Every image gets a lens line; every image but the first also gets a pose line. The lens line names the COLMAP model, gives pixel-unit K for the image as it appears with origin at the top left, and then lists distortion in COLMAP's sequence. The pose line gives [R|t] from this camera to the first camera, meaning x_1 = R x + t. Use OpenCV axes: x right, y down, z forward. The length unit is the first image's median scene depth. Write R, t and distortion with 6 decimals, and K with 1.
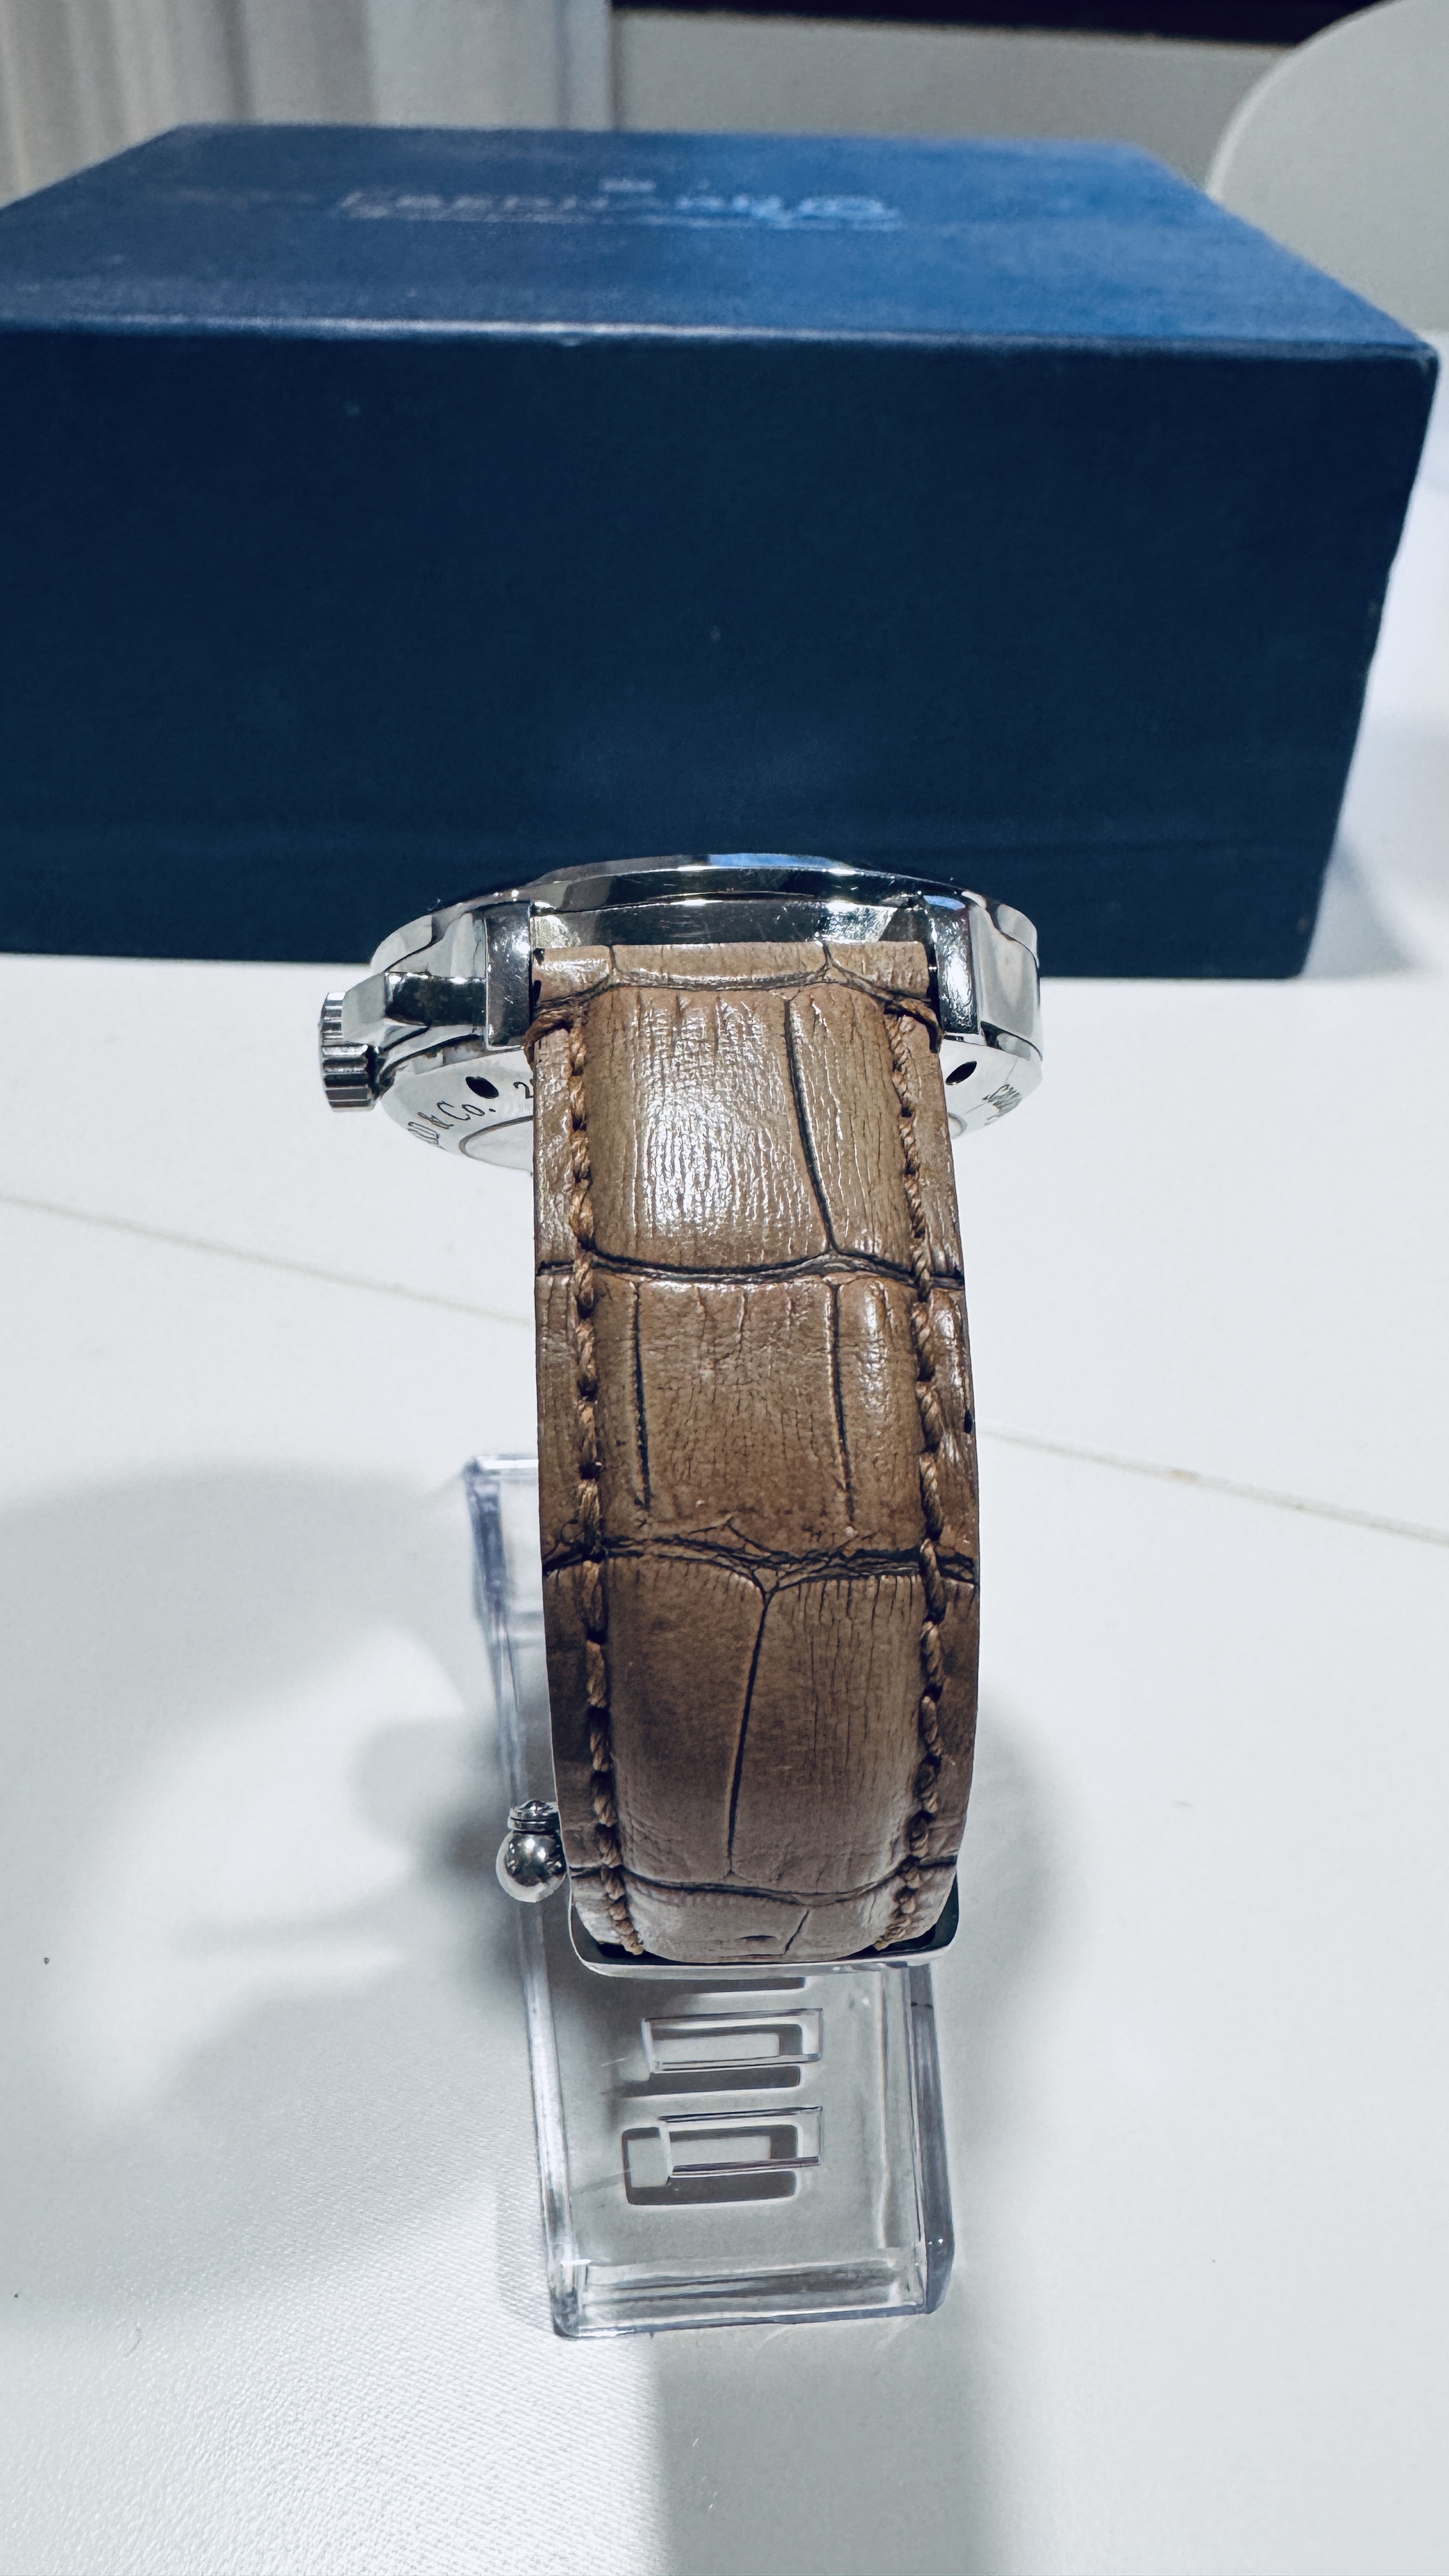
lens RADIAL K [[1810.1, 0, 679.8], [0, 1810.1, 1115.7], [0, 0, 1]] dist [-0.003577, -0.028965]
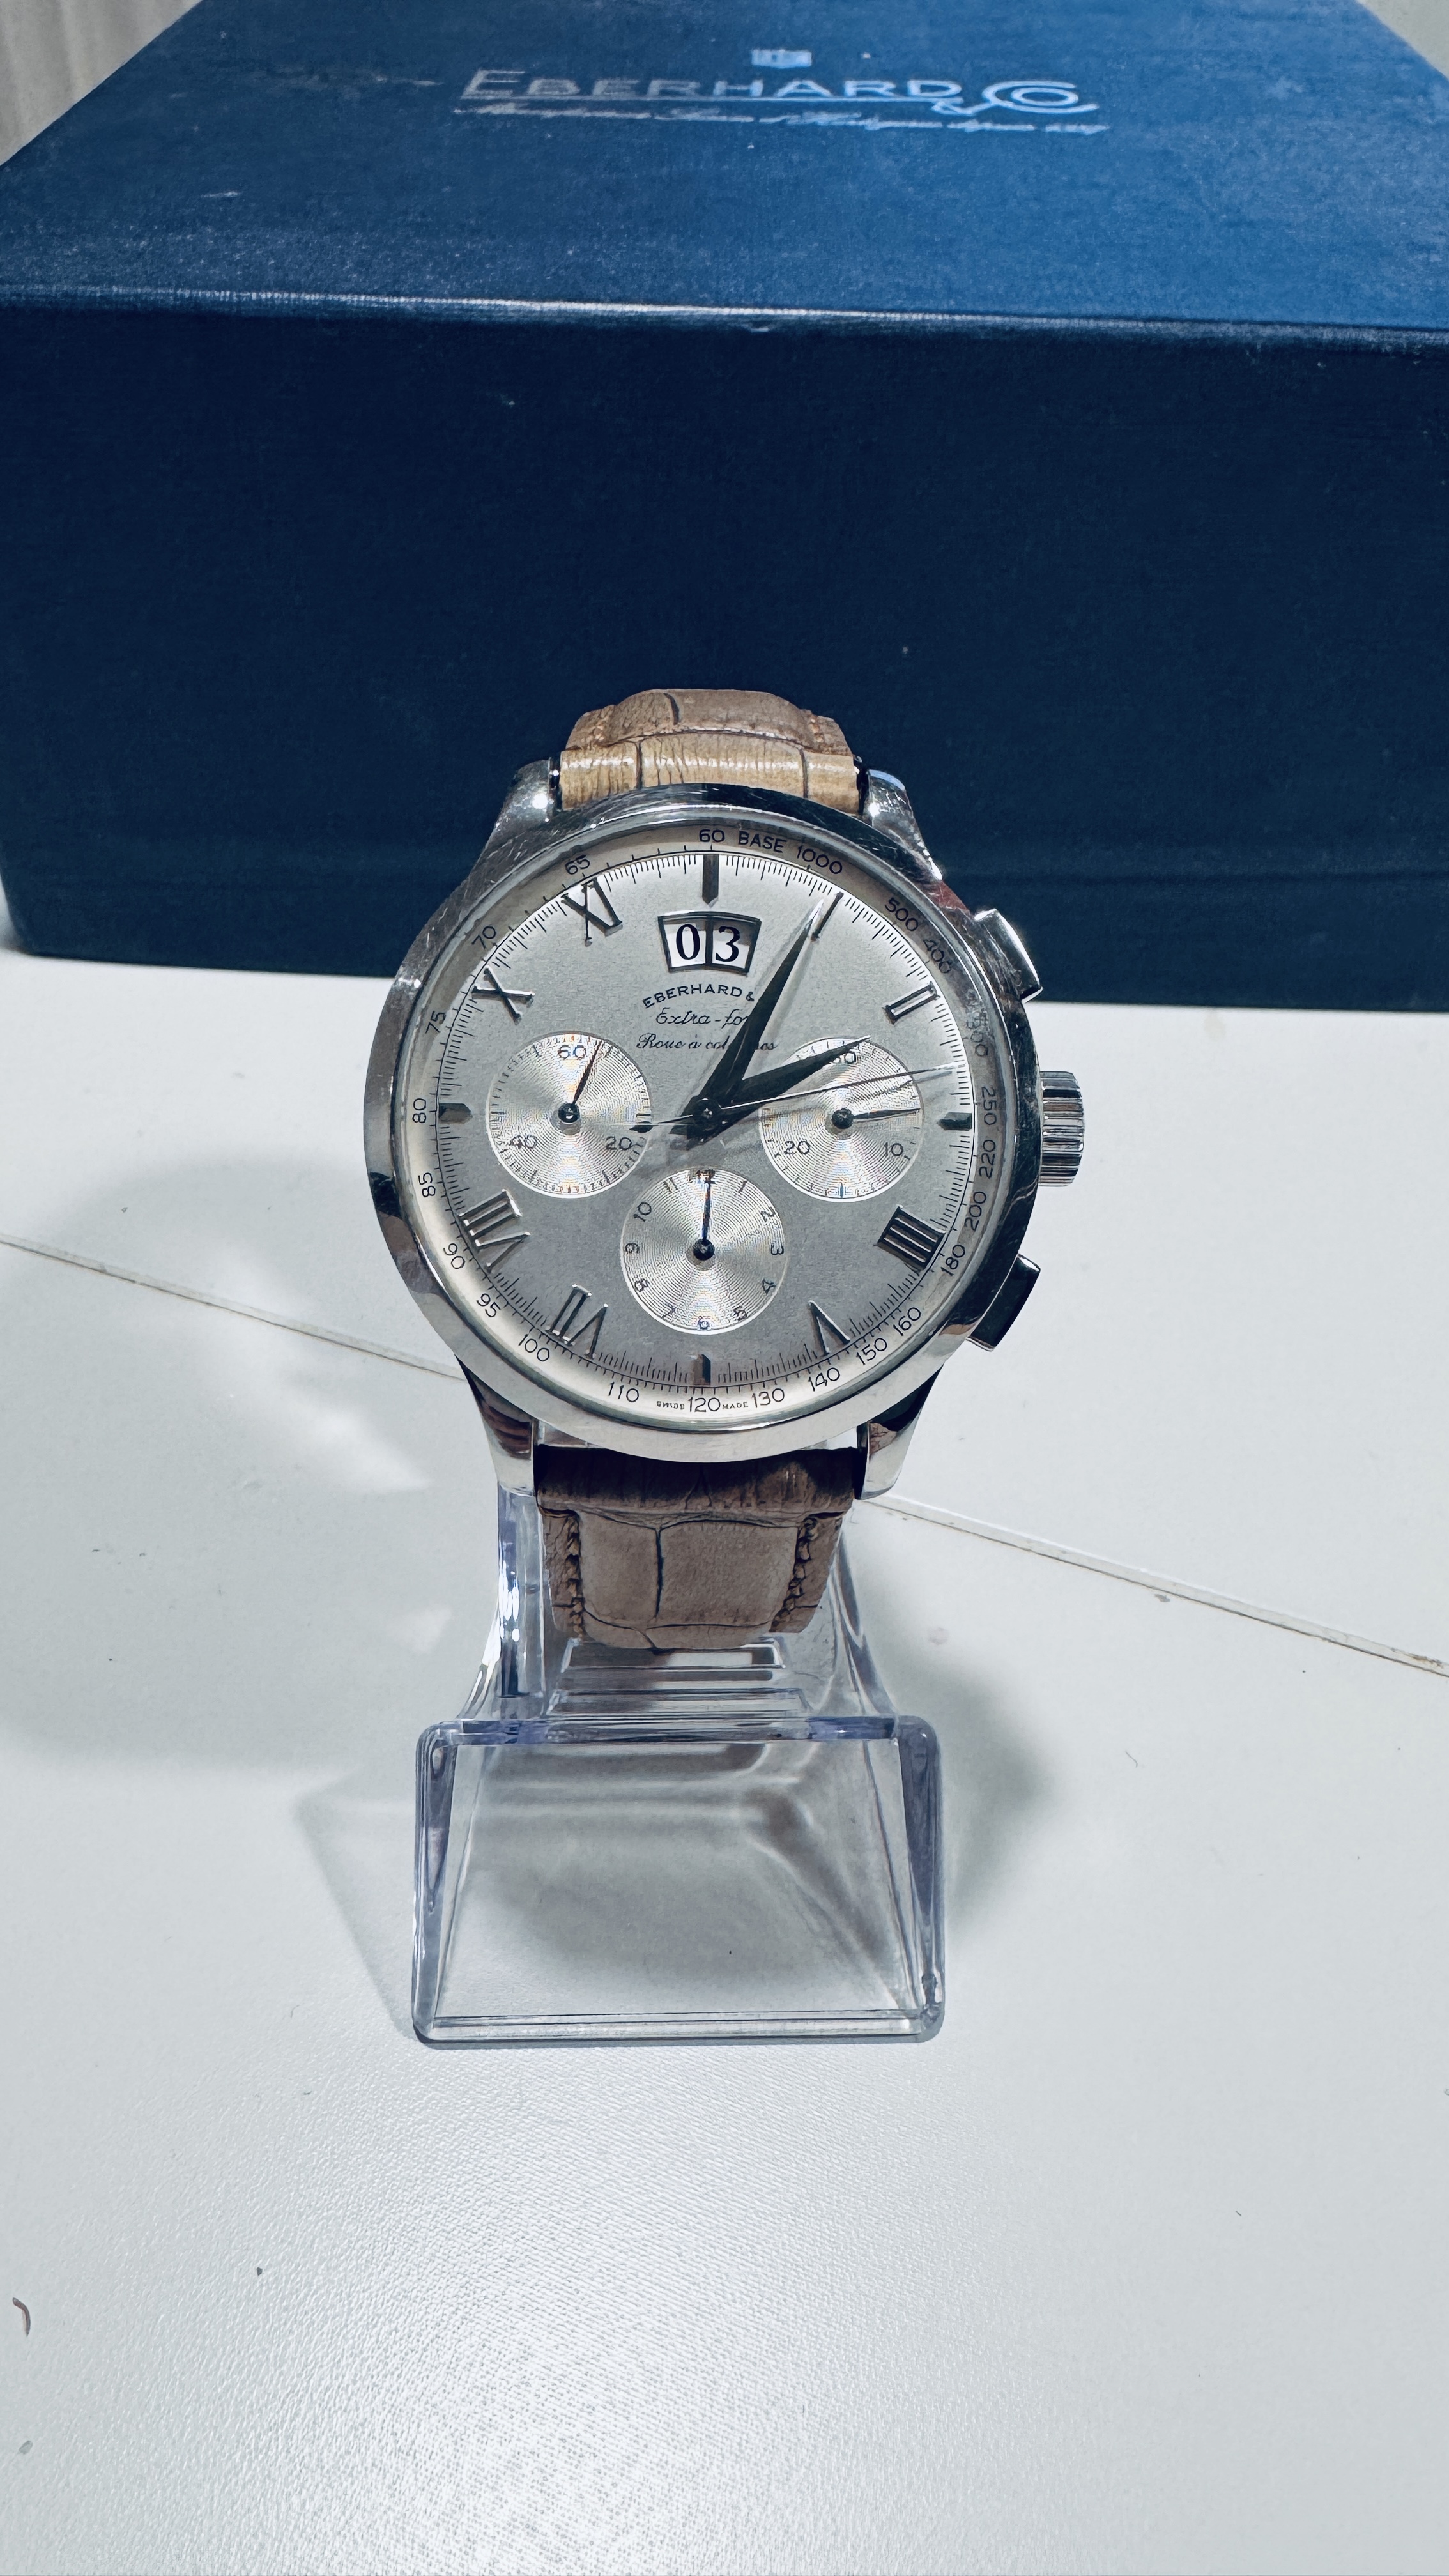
lens RADIAL K [[1810.1, 0, 679.8], [0, 1810.1, 1115.7], [0, 0, 1]] dist [-0.003577, -0.028965]
pose [[0.999627, 0.015029, -0.022794, -0.058185], [-0.012154, 0.992530, 0.121397, -0.122737], [0.024448, -0.121075, 0.992342, 0.066744]]
